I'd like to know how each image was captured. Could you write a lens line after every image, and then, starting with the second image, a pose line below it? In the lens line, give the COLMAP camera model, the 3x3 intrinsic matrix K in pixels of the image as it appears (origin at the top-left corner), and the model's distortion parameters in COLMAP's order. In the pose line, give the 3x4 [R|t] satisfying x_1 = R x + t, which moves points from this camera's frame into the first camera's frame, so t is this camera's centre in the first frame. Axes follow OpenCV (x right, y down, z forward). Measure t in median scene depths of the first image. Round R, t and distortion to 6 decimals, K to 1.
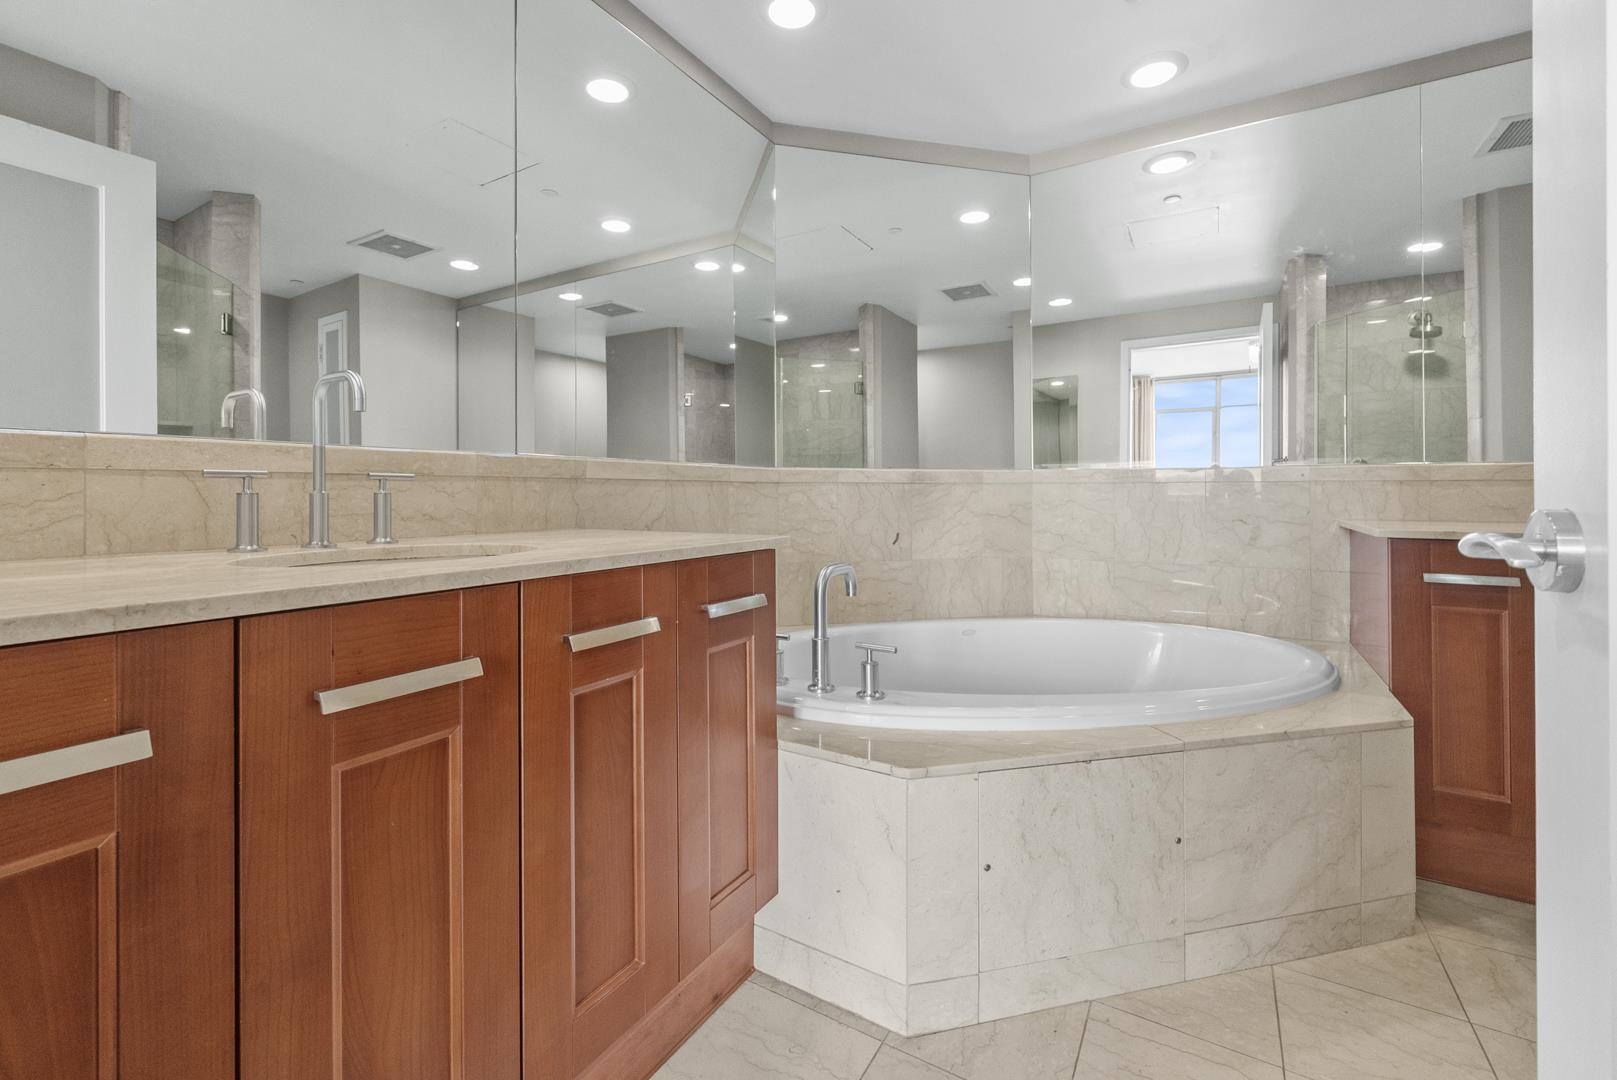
lens RADIAL K [[670.0, 0, 843.9], [0, 670.0, 480.6], [0, 0, 1]] dist [-0.000201, 0.000014]
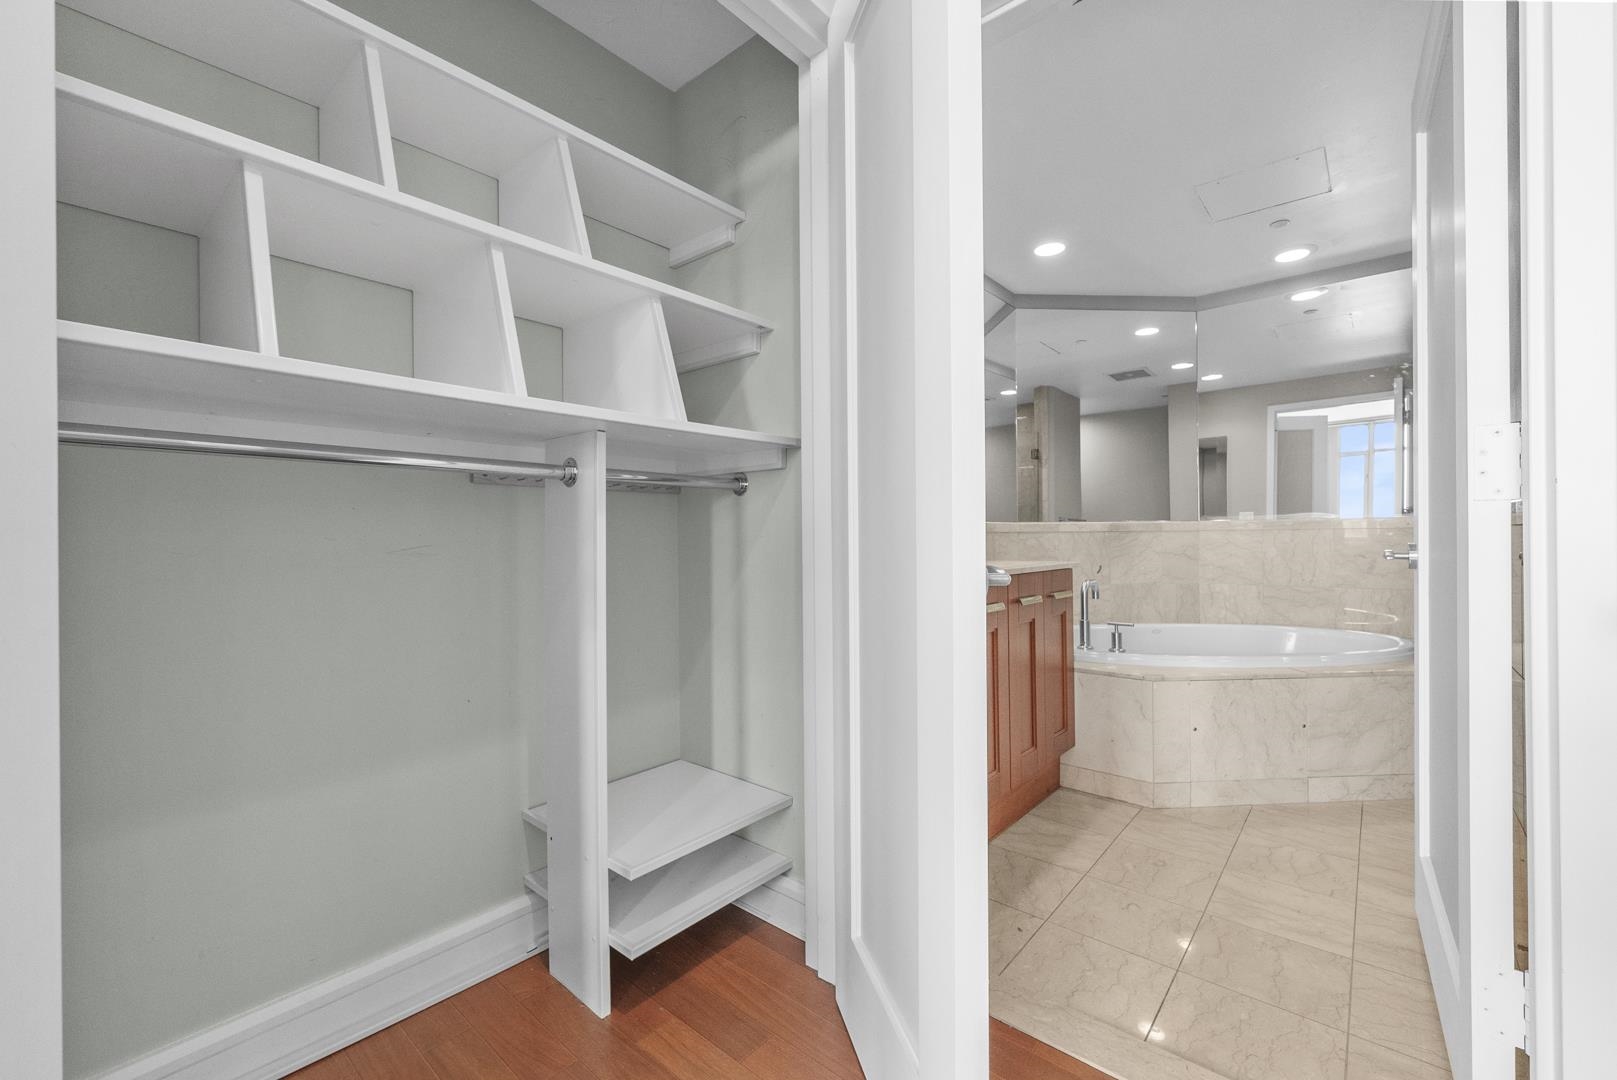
lens RADIAL K [[702.9, 0, 807.3], [0, 702.9, 537.1], [0, 0, 1]] dist [-0.001770, -0.000686]
pose [[0.982680, -0.008365, -0.185120, -0.261058], [0.011529, 0.999805, 0.016024, -0.015970], [0.184950, -0.017881, 0.982585, -0.618055]]
